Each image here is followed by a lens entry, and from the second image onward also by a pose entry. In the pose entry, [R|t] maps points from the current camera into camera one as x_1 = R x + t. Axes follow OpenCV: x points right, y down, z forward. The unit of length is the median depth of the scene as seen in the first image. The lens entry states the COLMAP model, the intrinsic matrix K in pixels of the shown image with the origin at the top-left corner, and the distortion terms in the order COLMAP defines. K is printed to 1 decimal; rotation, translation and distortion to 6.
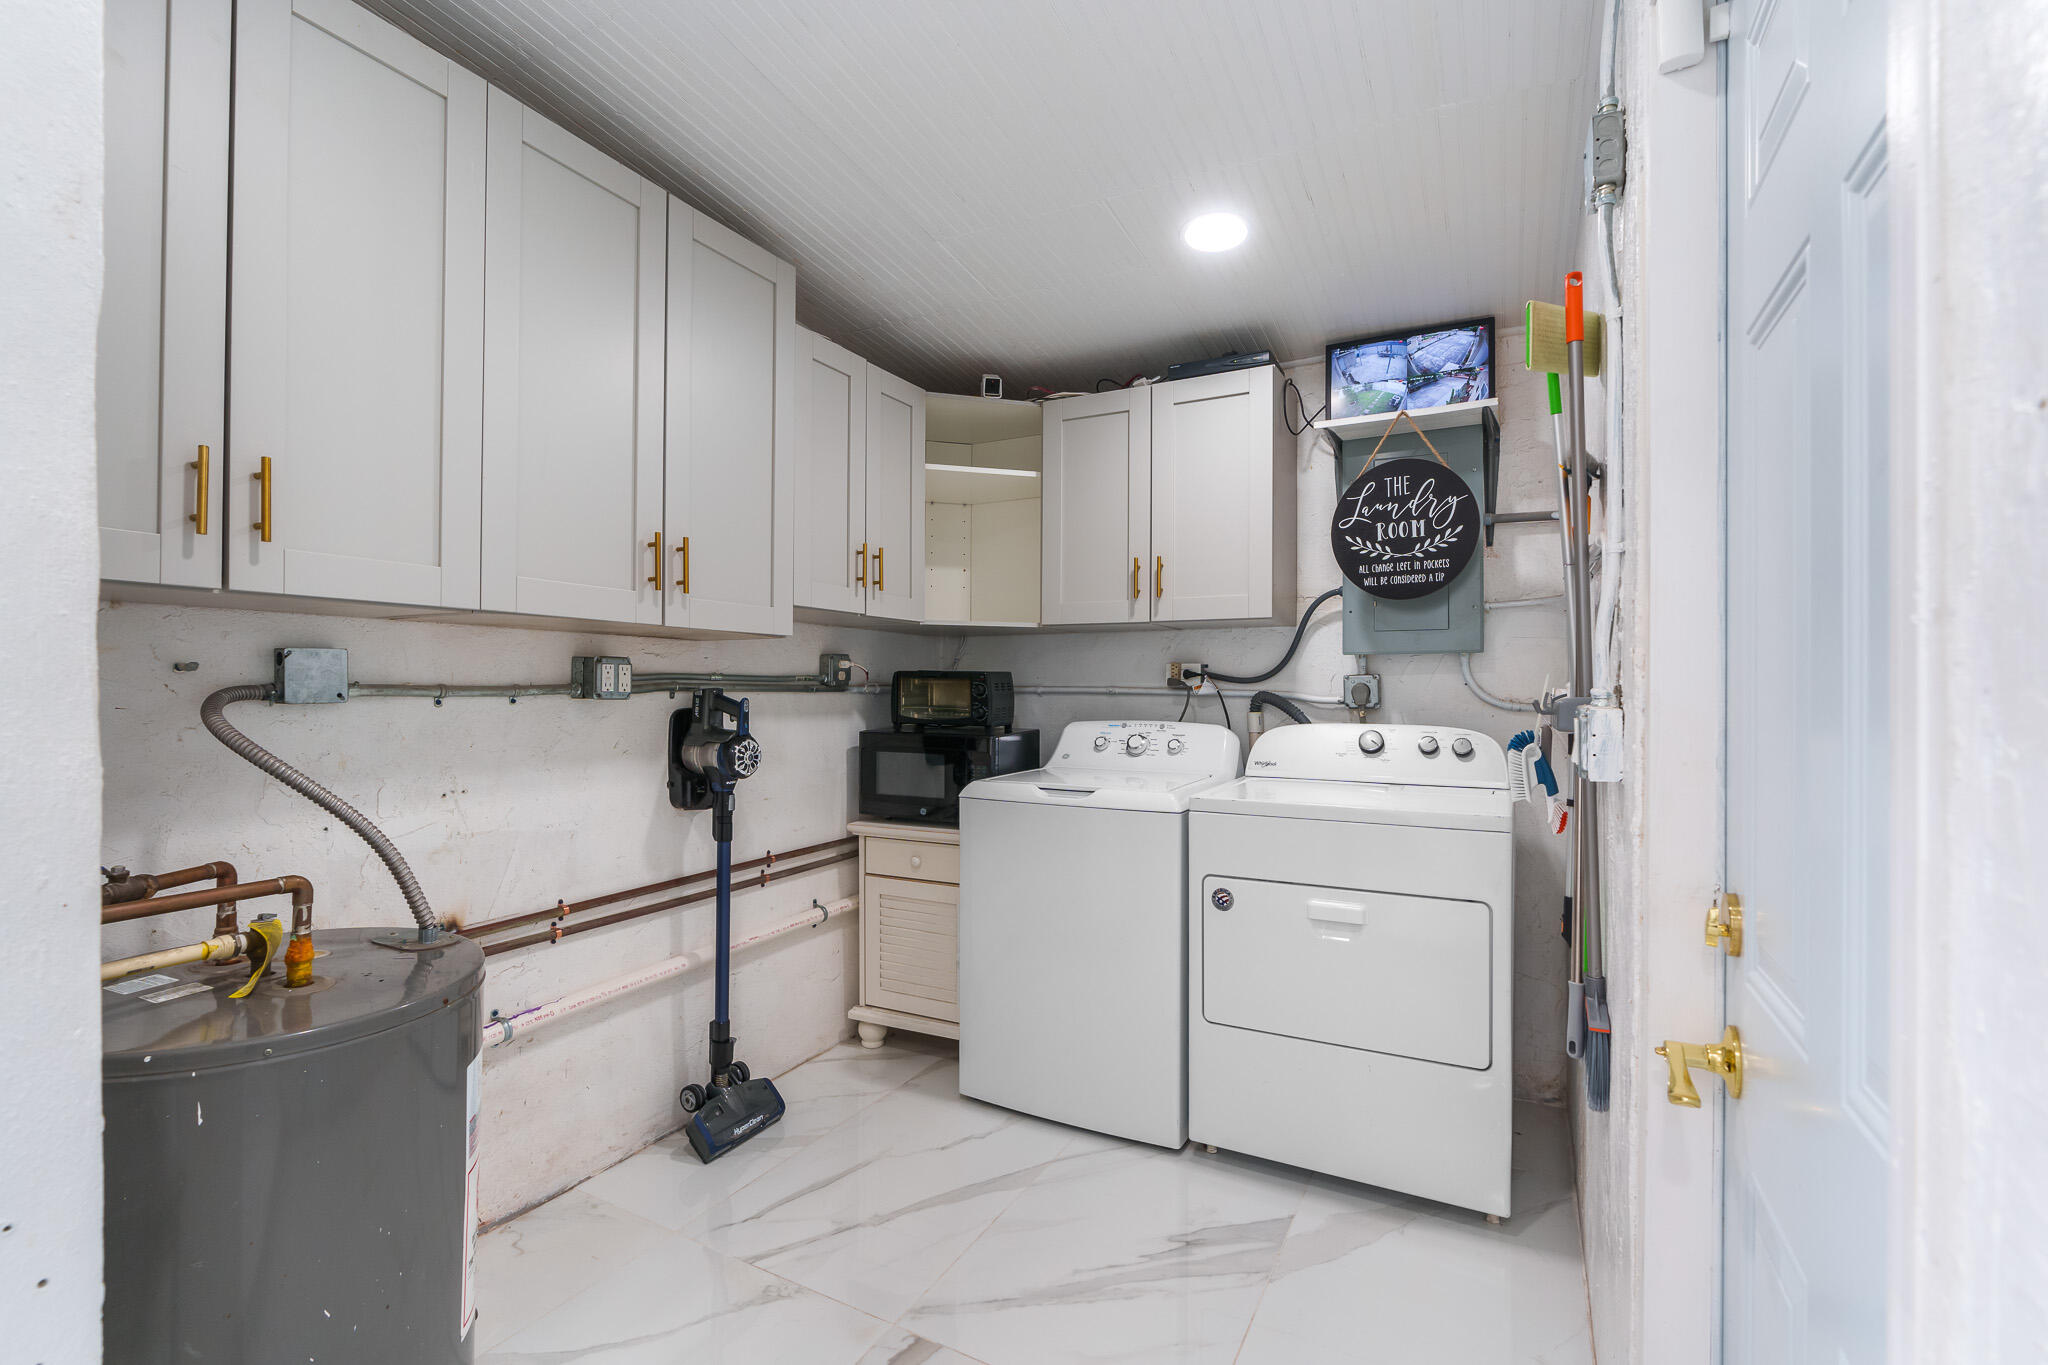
lens RADIAL K [[926.0, 0, 1018.4], [0, 926.0, 681.5], [0, 0, 1]] dist [-0.006648, 0.003649]
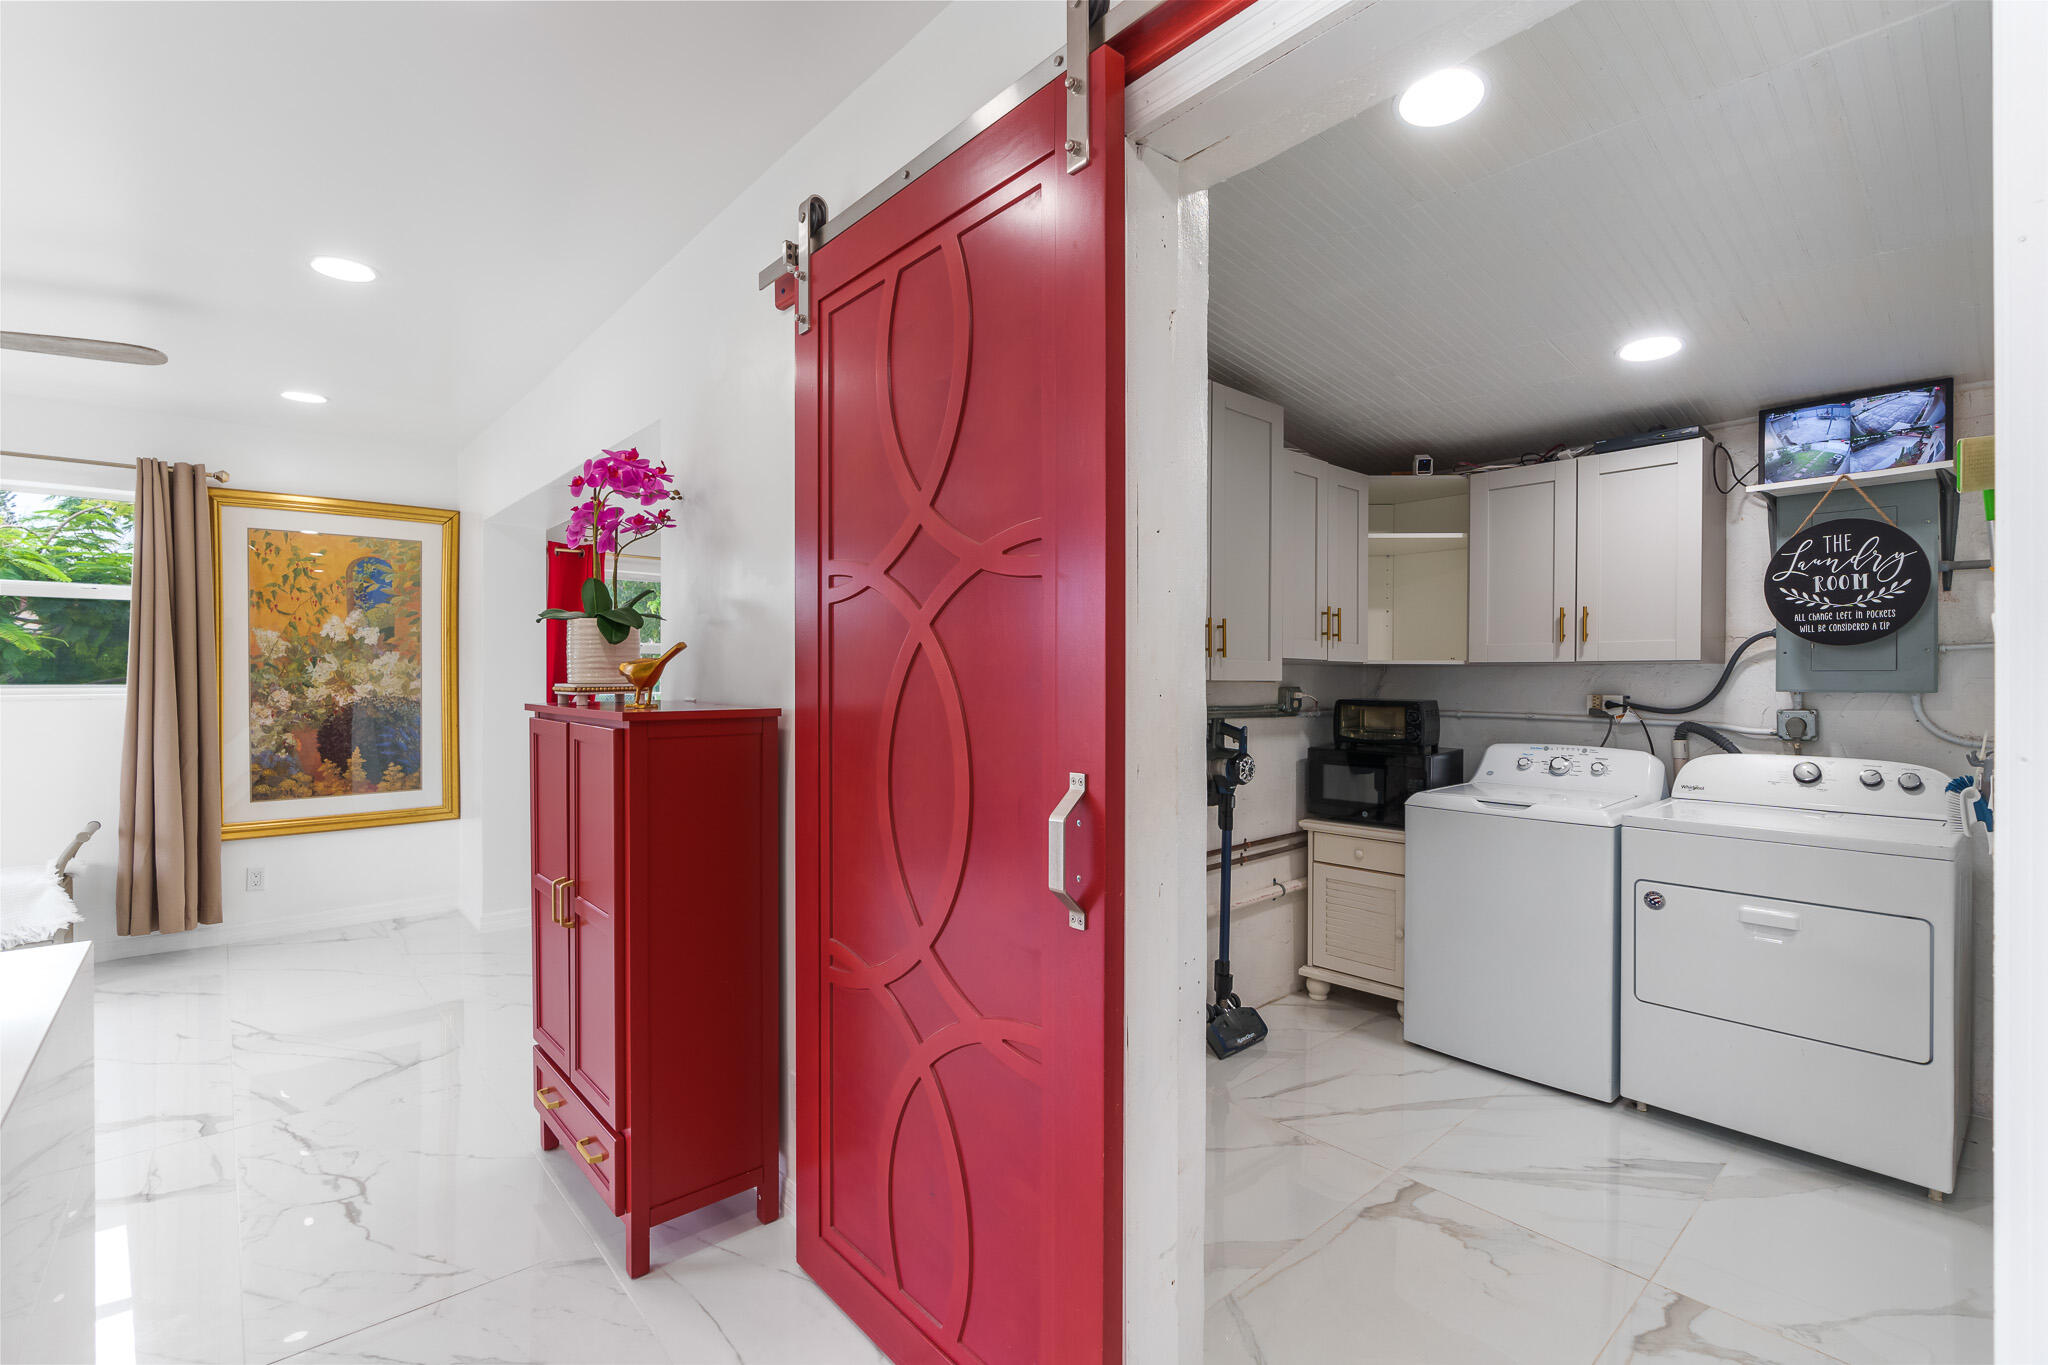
lens RADIAL K [[926.0, 0, 1018.4], [0, 926.0, 681.5], [0, 0, 1]] dist [-0.006648, 0.003649]
pose [[0.940015, 0.001903, -0.341129, -0.125293], [0.001024, 0.999964, 0.008400, -0.052242], [0.341133, -0.008245, 0.939979, -0.348949]]
